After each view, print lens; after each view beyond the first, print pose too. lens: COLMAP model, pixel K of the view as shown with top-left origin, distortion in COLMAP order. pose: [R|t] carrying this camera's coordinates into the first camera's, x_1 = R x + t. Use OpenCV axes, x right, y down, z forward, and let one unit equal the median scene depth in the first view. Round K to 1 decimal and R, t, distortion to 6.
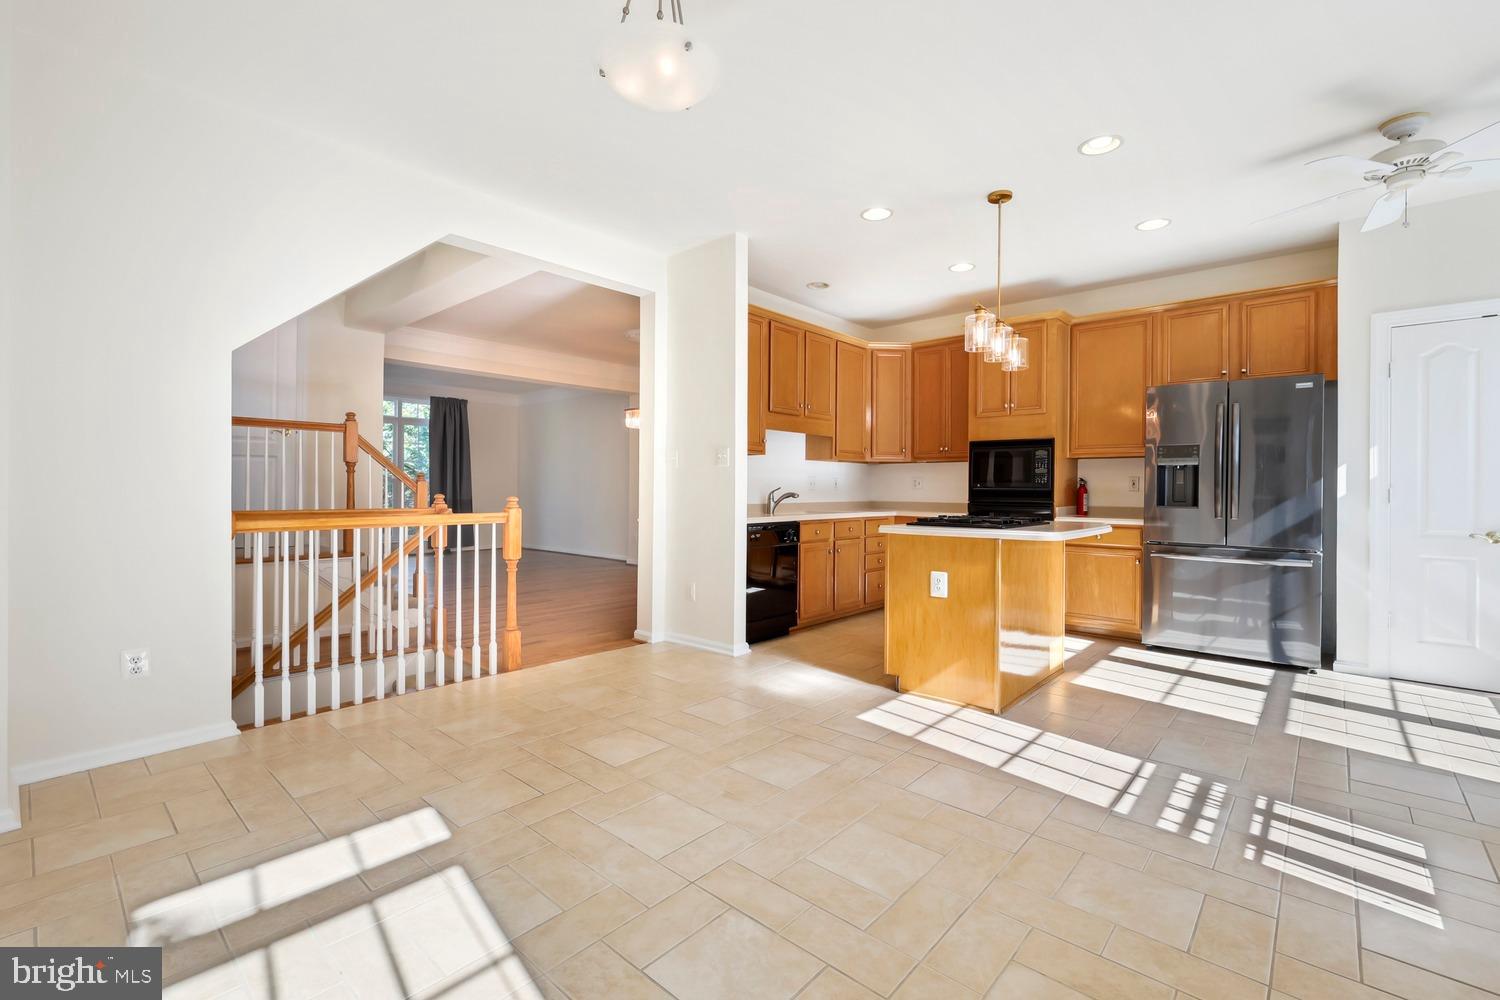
lens RADIAL K [[647.9, 0, 759.8], [0, 647.9, 495.0], [0, 0, 1]] dist [-0.000008, 0.000006]
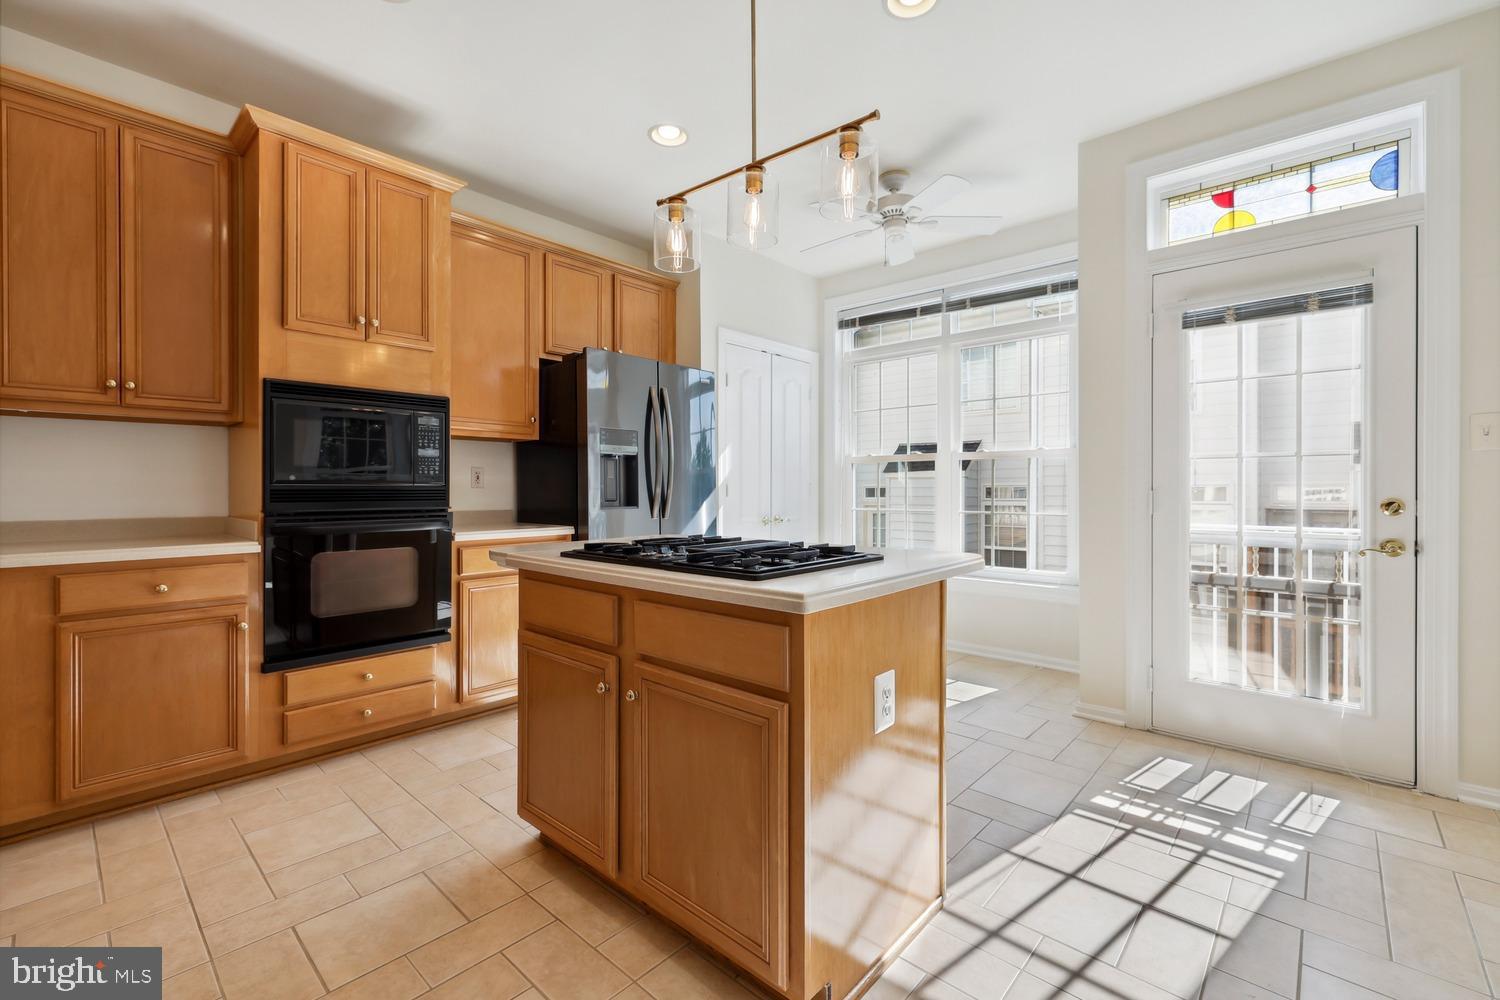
lens RADIAL K [[647.9, 0, 723.3], [0, 647.9, 492.1], [0, 0, 1]] dist [-0.000008, 0.000006]
pose [[0.029041, -0.007946, 0.999547, -0.132036], [0.012455, 0.999894, 0.007587, -0.006371], [-0.999501, 0.012229, 0.029137, 0.868846]]
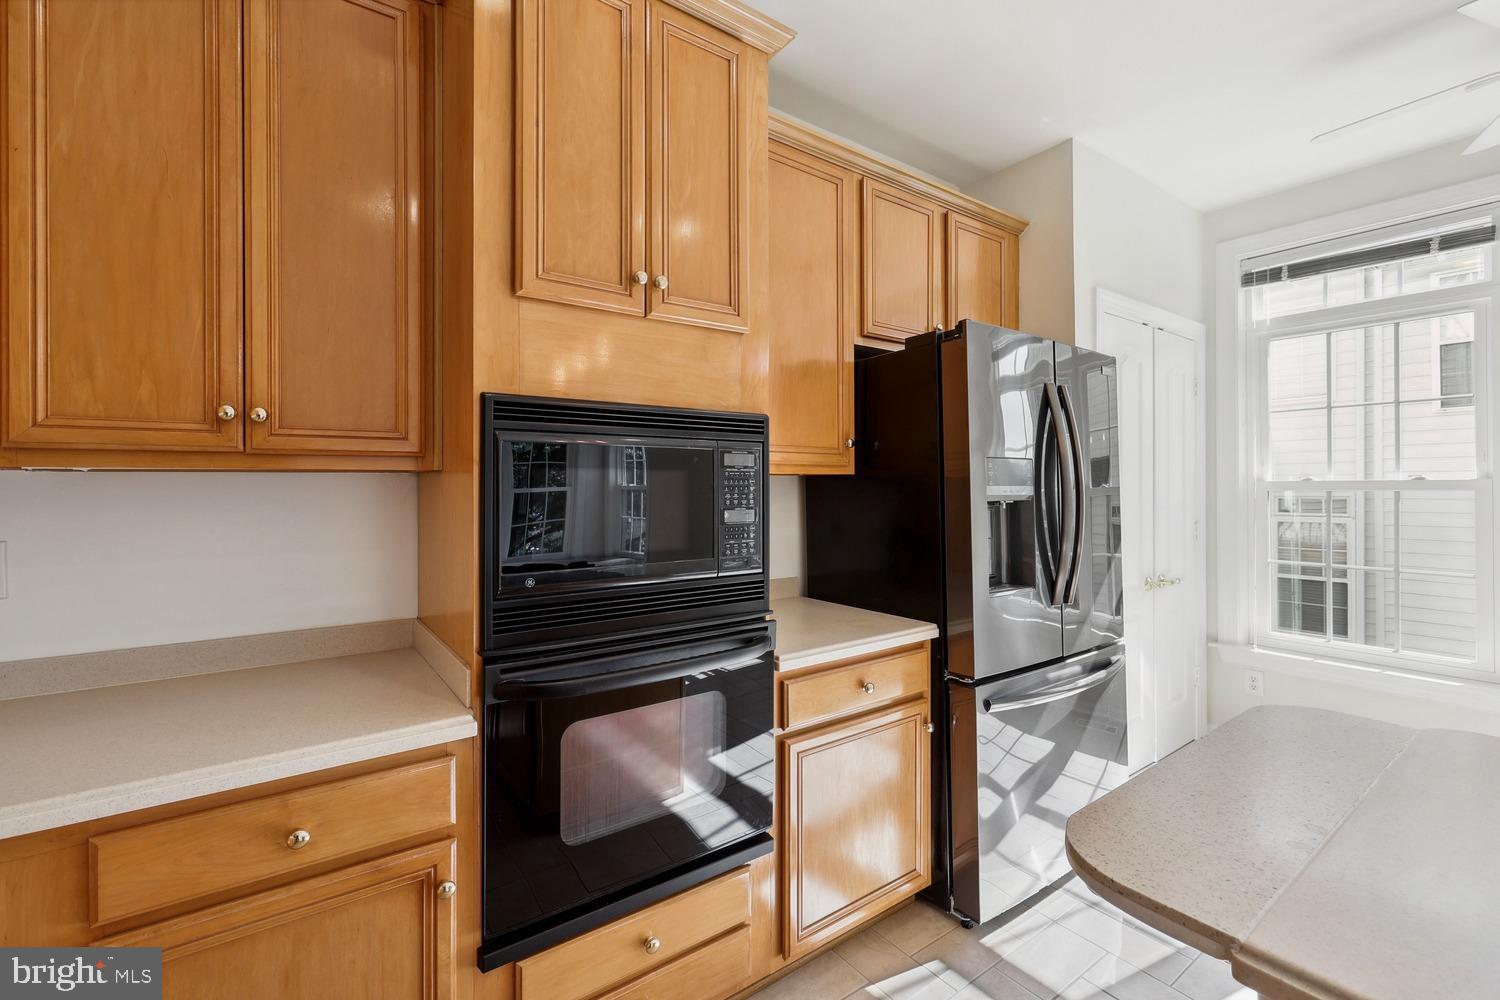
lens RADIAL K [[647.9, 0, 736.0], [0, 647.9, 485.3], [0, 0, 1]] dist [-0.000008, 0.000006]
pose [[0.219505, -0.001193, 0.975611, 0.160297], [0.017811, 0.999837, -0.002785, -0.061492], [-0.975449, 0.017988, 0.219491, 1.108059]]
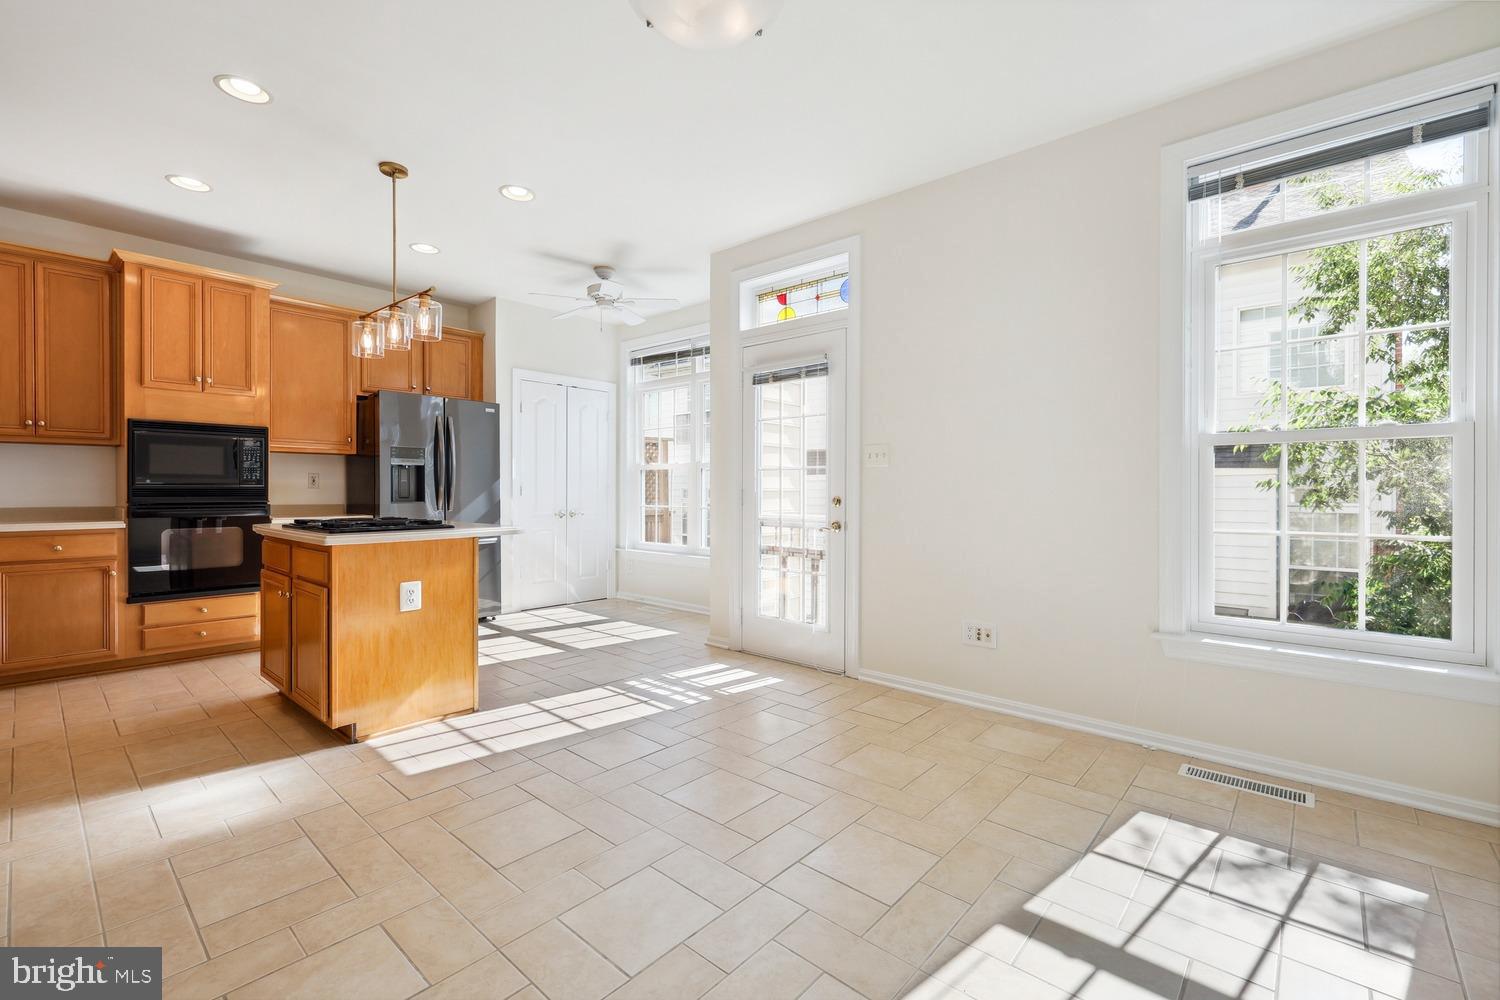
lens RADIAL K [[647.9, 0, 734.2], [0, 647.9, 496.3], [0, 0, 1]] dist [-0.000008, 0.000006]
pose [[0.015688, -0.014810, 0.999767, -0.464094], [0.009125, 0.999851, 0.014668, -0.003986], [-0.999835, 0.008893, 0.015821, 0.432120]]
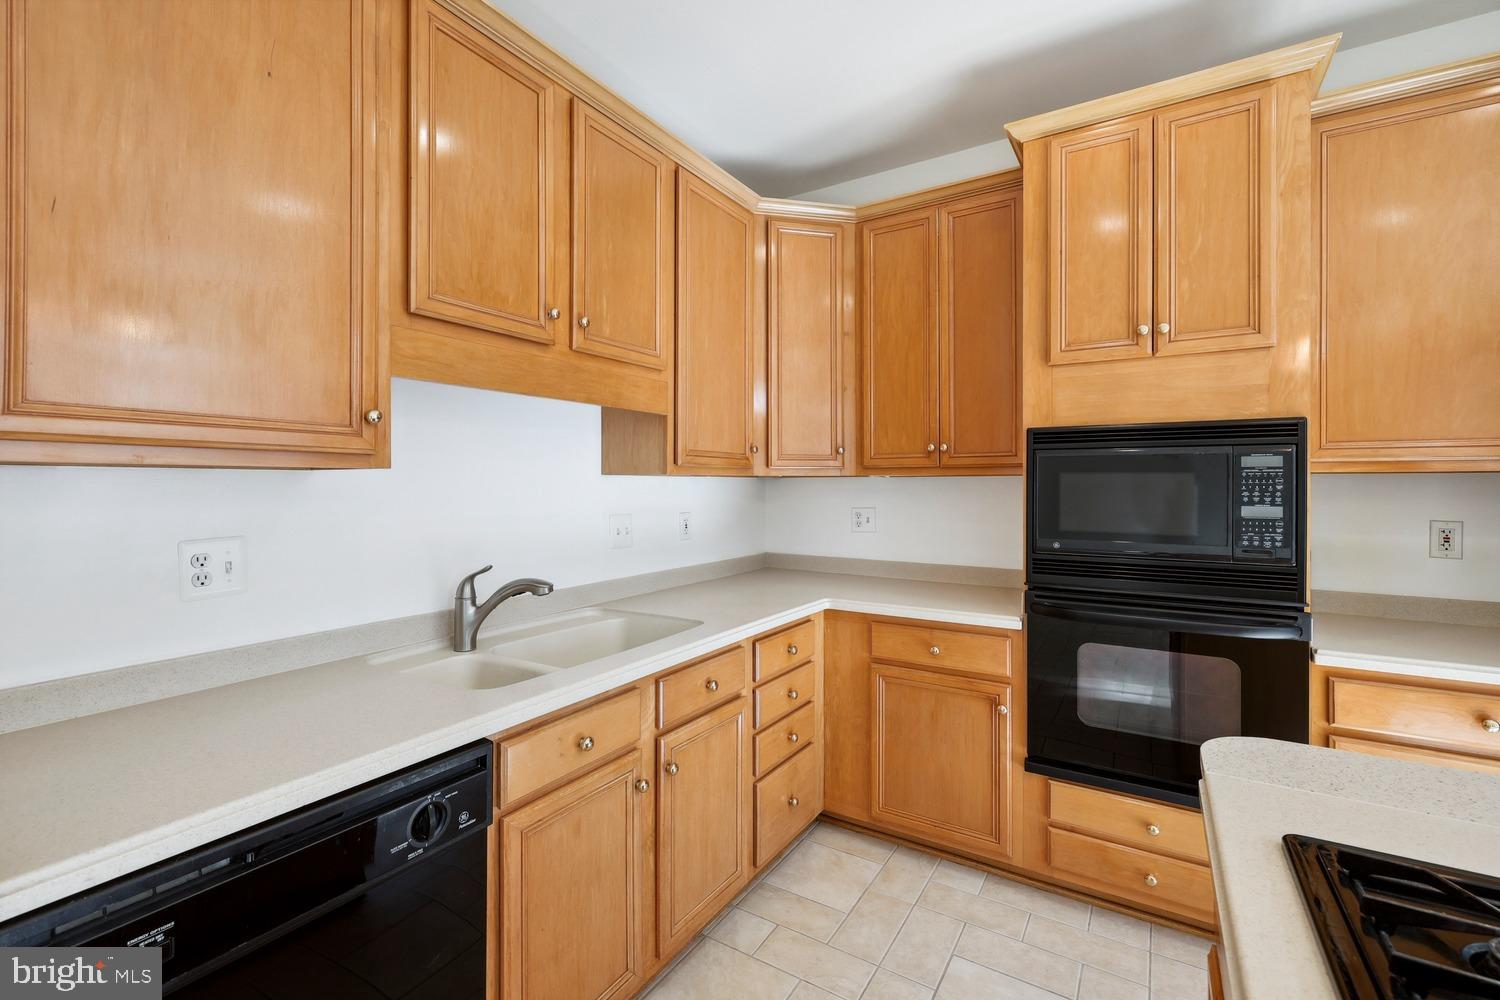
lens RADIAL K [[647.9, 0, 756.3], [0, 647.9, 483.0], [0, 0, 1]] dist [-0.000008, 0.000006]
pose [[0.986403, -0.005590, 0.164248, 0.137222], [0.007699, 0.999896, -0.012210, -0.060693], [-0.164163, 0.013309, 0.986343, 0.836897]]
